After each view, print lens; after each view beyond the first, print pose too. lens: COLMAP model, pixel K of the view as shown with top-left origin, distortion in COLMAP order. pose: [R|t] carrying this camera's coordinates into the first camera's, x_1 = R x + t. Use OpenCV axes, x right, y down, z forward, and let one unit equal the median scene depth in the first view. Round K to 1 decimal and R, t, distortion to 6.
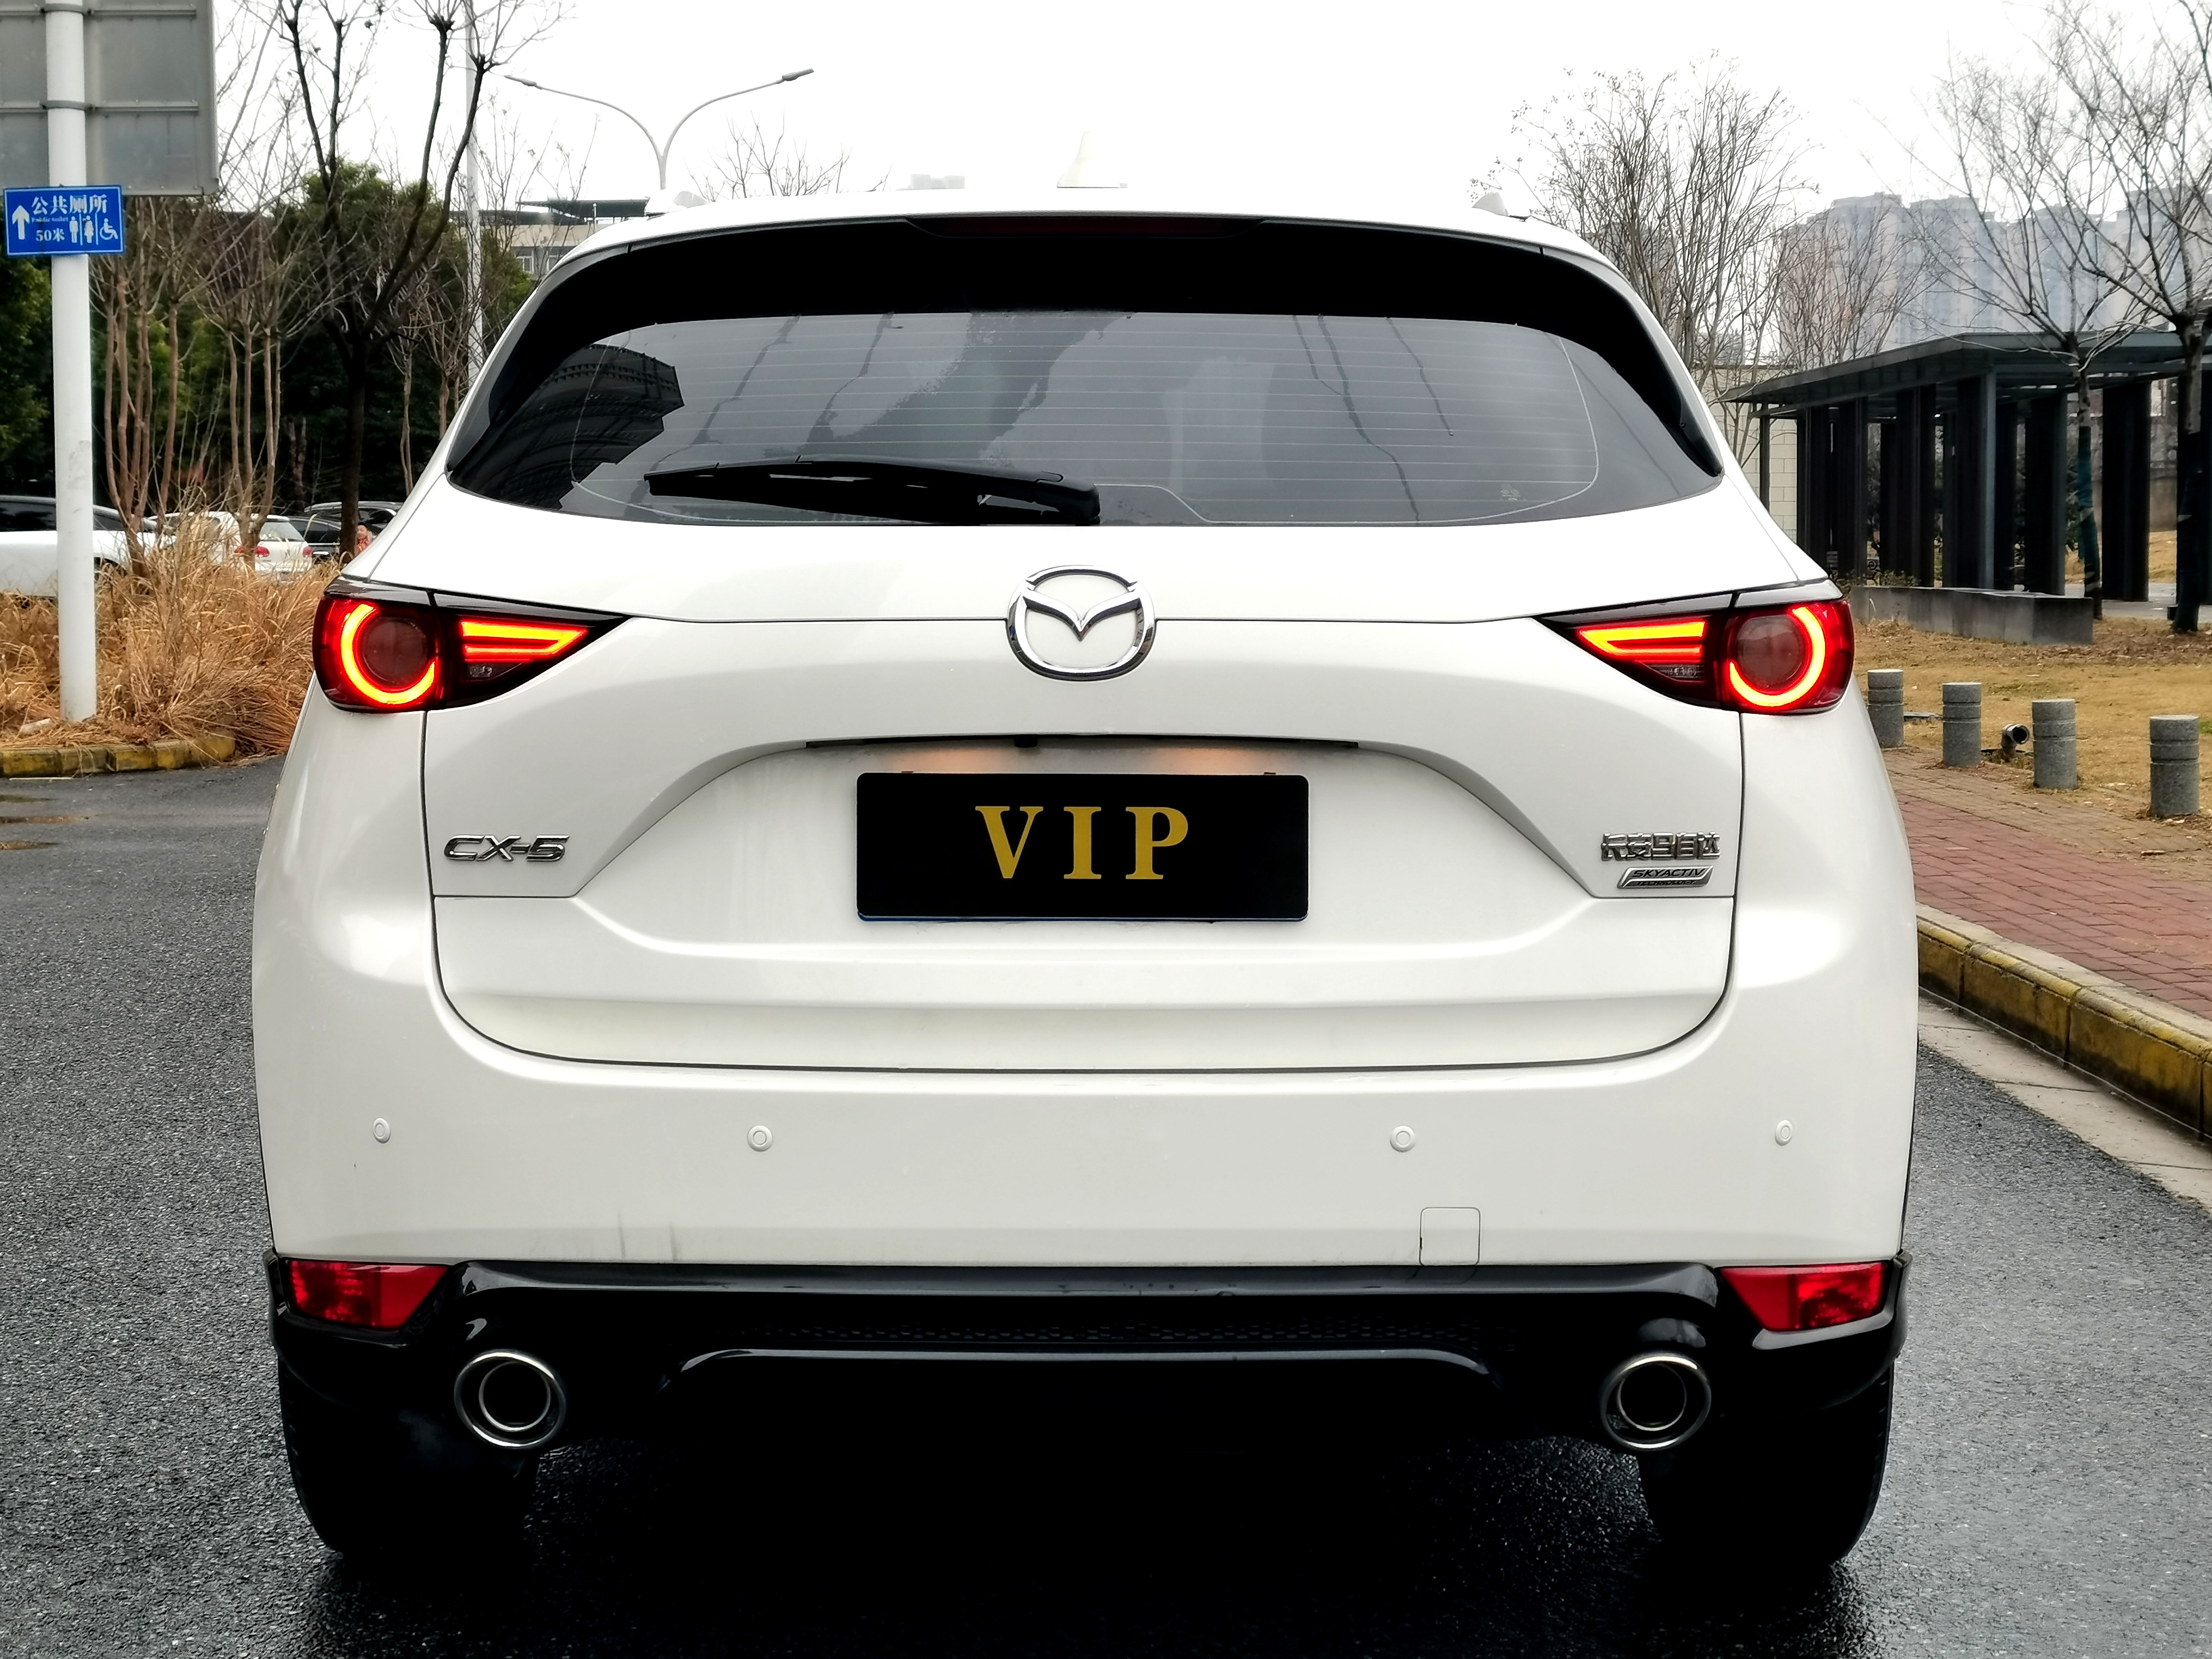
lens RADIAL K [[3587.7, 0, 1106.0], [0, 3587.7, 829.5], [0, 0, 1]] dist [0.046999, 0.115012]
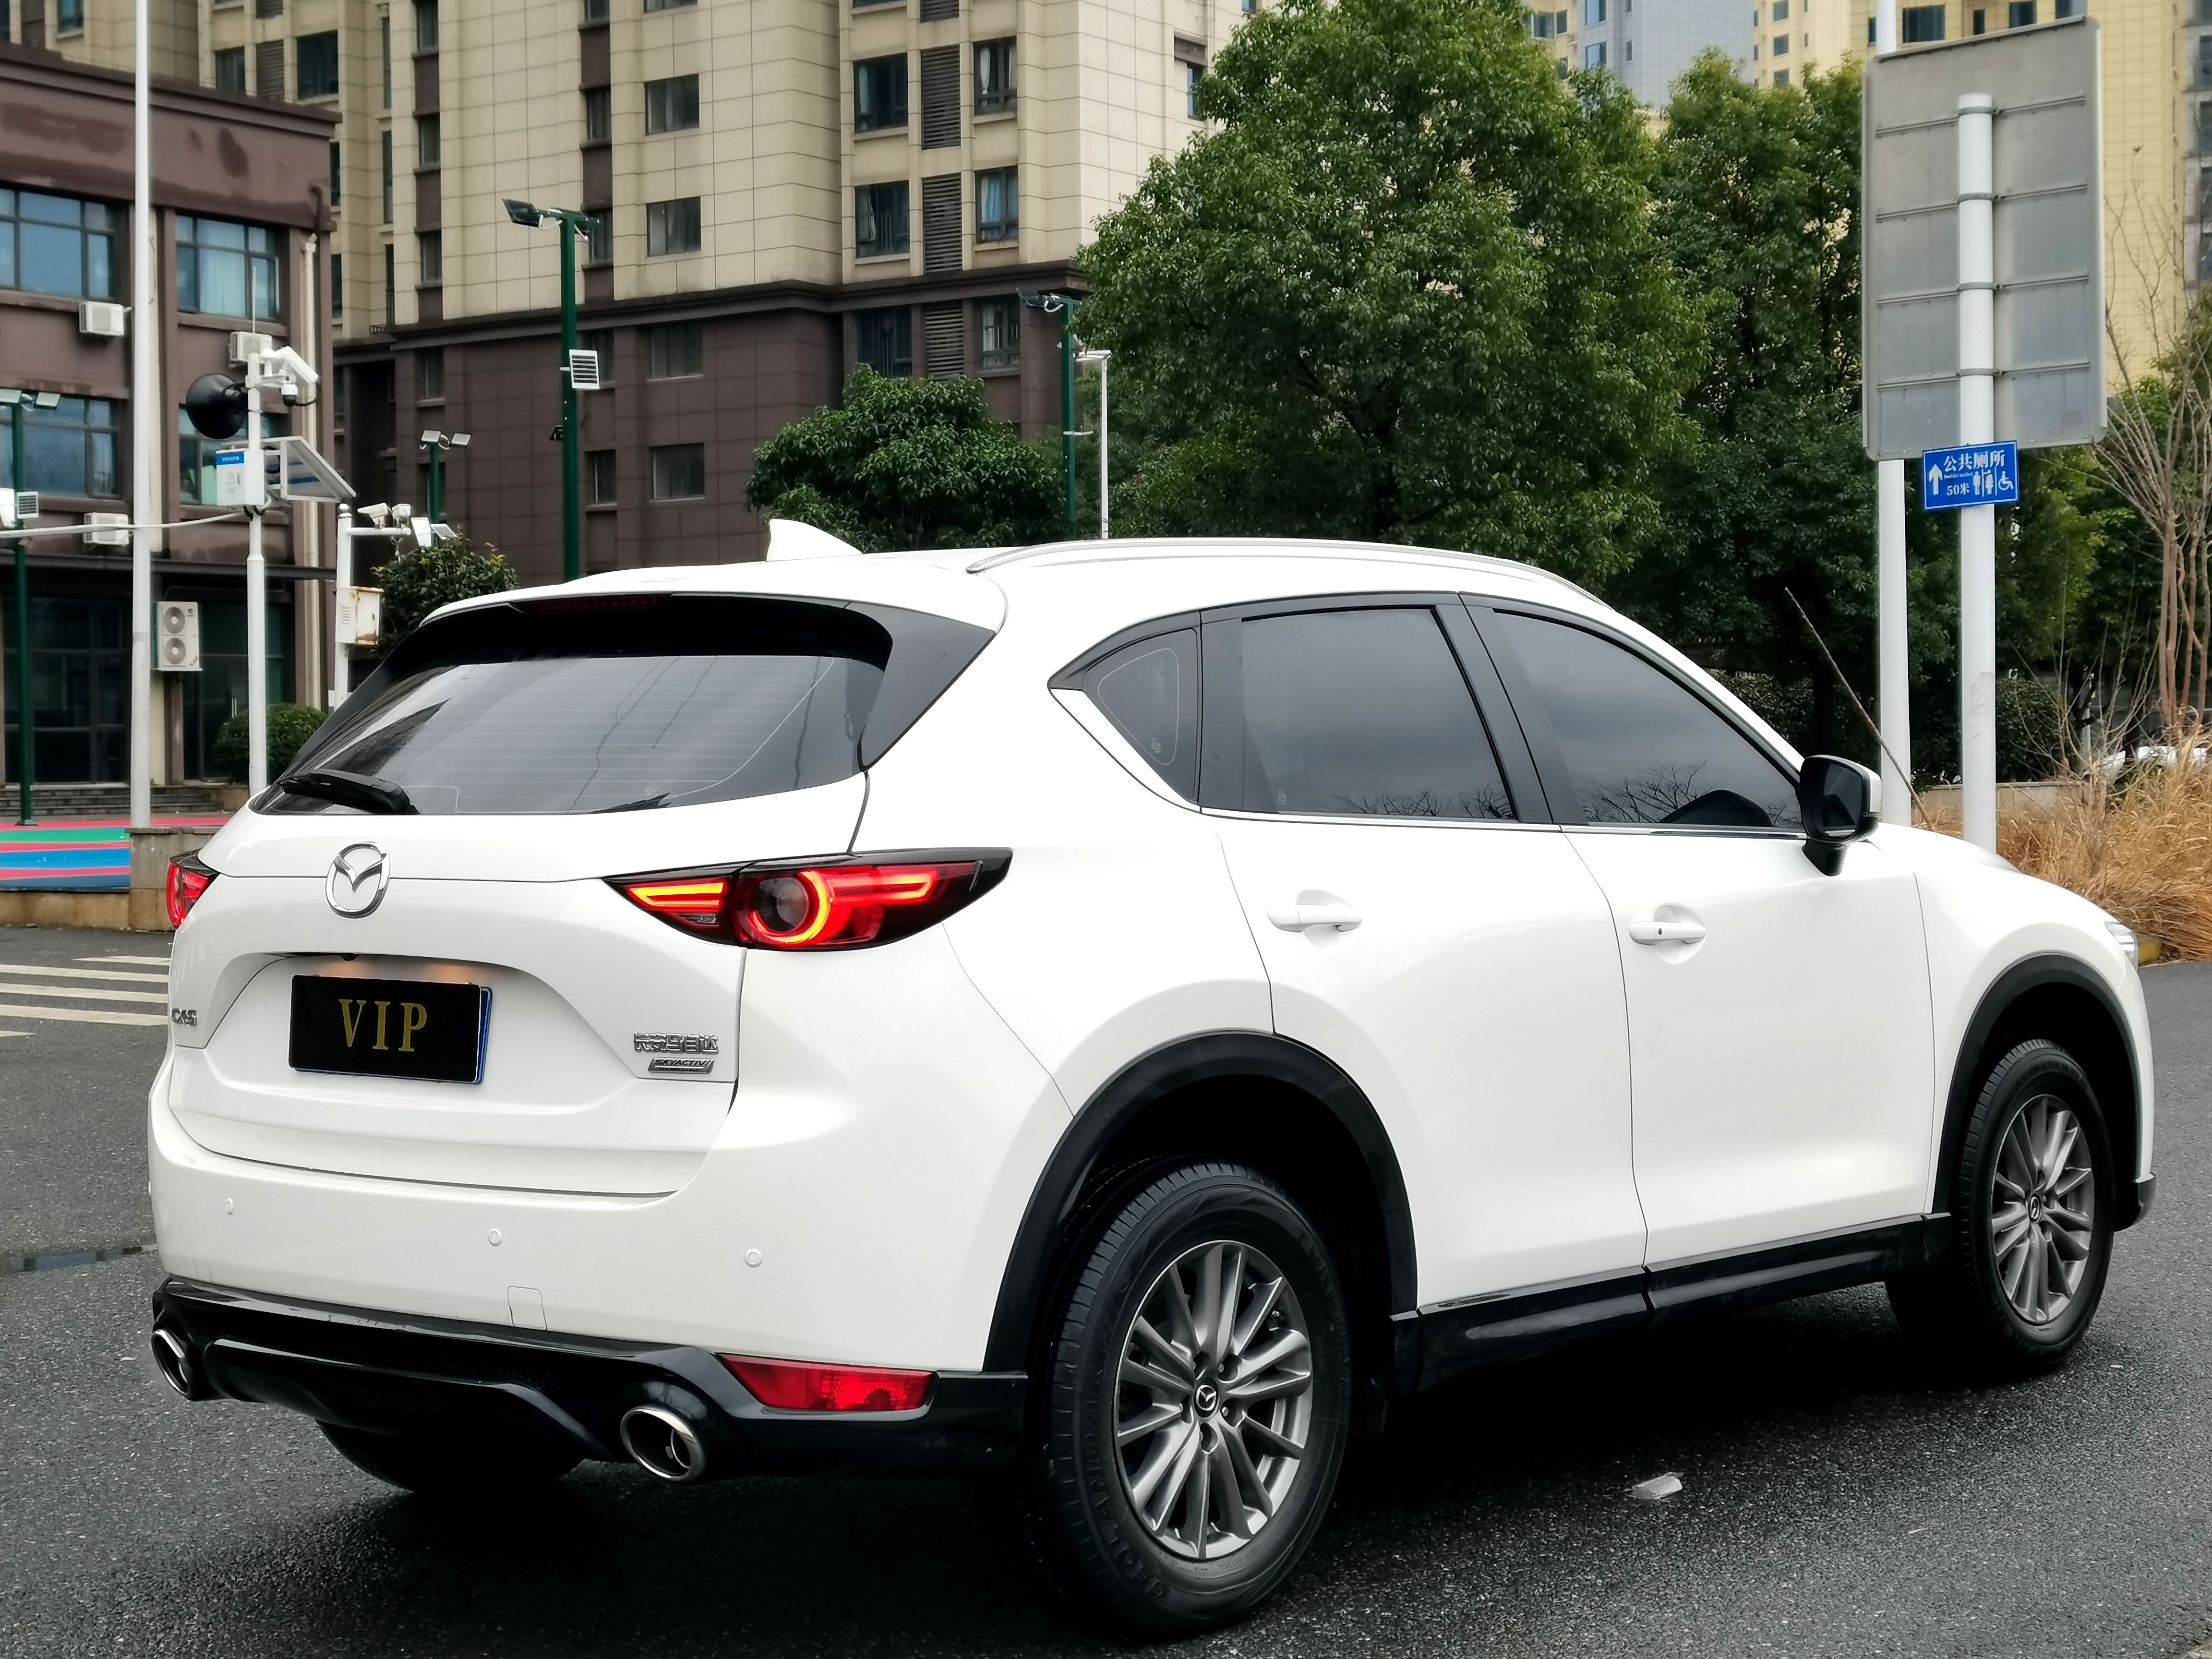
lens RADIAL K [[3469.1, 0, 1106.0], [0, 3469.1, 829.5], [0, 0, 1]] dist [0.058216, 0.075965]
pose [[0.776287, 0.001978, -0.630376, 1.128473], [-0.037209, 0.998395, -0.042689, -0.026765], [0.629280, 0.056594, 0.775115, 0.053254]]
